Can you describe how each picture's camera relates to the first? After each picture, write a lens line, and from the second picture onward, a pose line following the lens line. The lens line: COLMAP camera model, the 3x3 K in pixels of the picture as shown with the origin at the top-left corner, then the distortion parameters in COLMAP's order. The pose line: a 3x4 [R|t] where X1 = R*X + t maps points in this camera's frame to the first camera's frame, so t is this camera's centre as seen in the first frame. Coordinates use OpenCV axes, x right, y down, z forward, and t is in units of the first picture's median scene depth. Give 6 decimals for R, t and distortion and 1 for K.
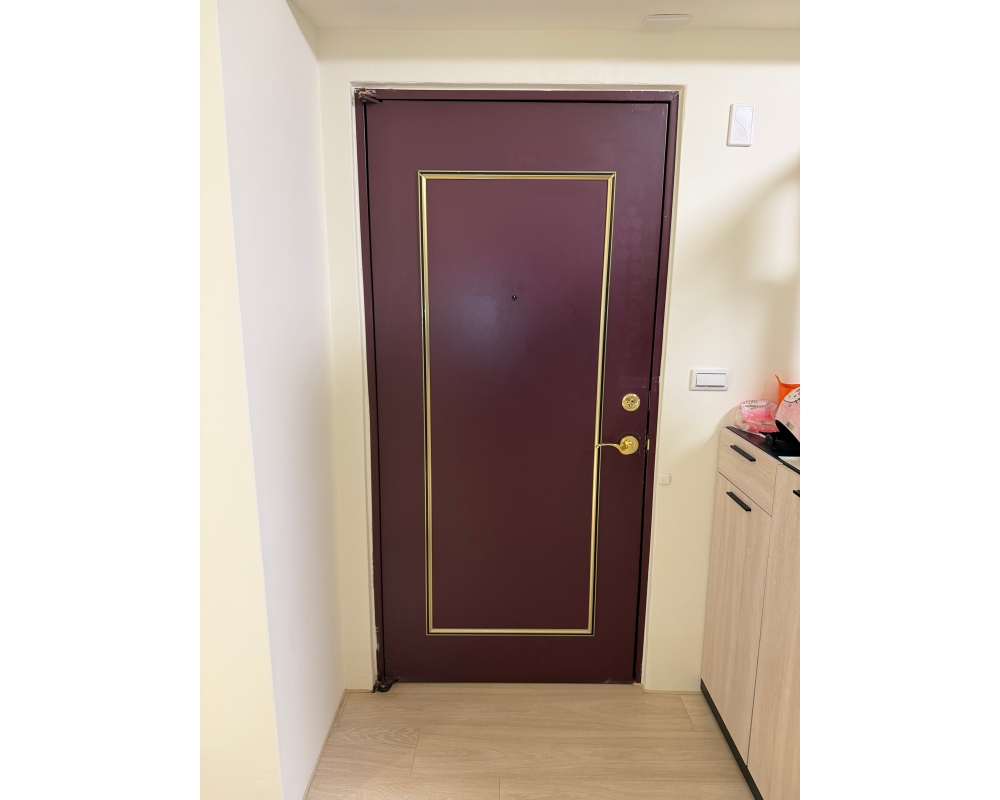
lens RADIAL K [[682.4, 0, 500.0], [0, 682.4, 400.0], [0, 0, 1]] dist [0.076224, 0.000368]
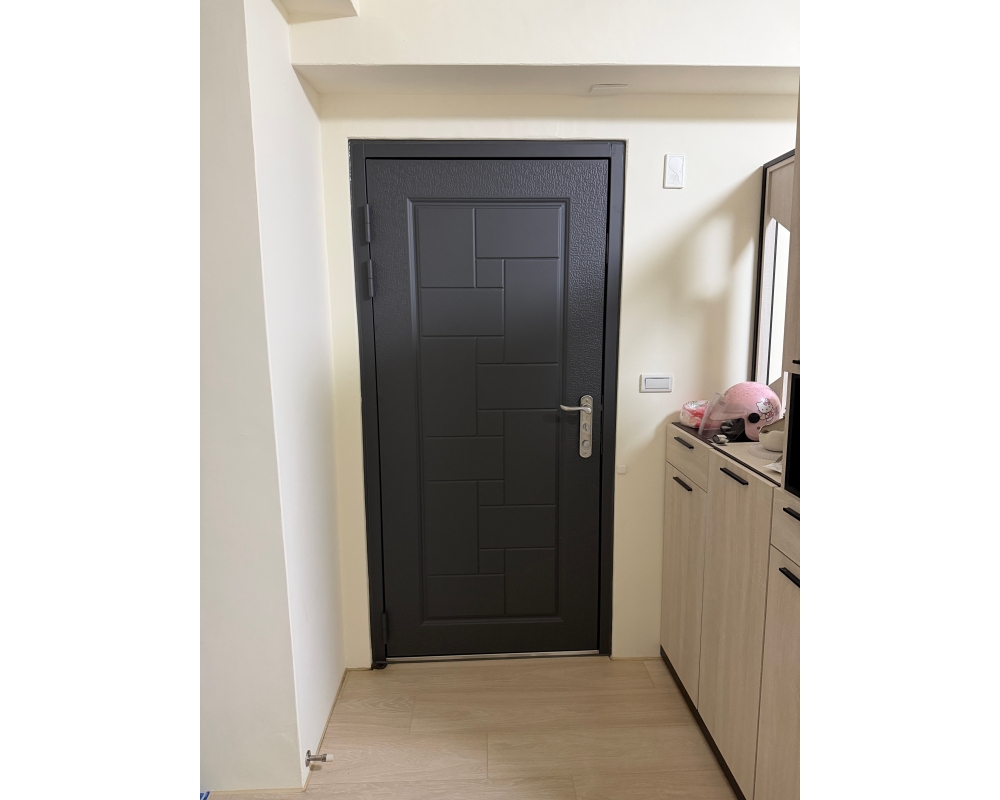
lens RADIAL K [[677.7, 0, 500.0], [0, 677.7, 400.0], [0, 0, 1]] dist [0.178353, -0.000099]
pose [[0.999043, -0.022142, 0.037709, -0.010016], [0.023042, 0.999456, -0.023599, 0.021459], [-0.037166, 0.024446, 0.999010, -0.166558]]
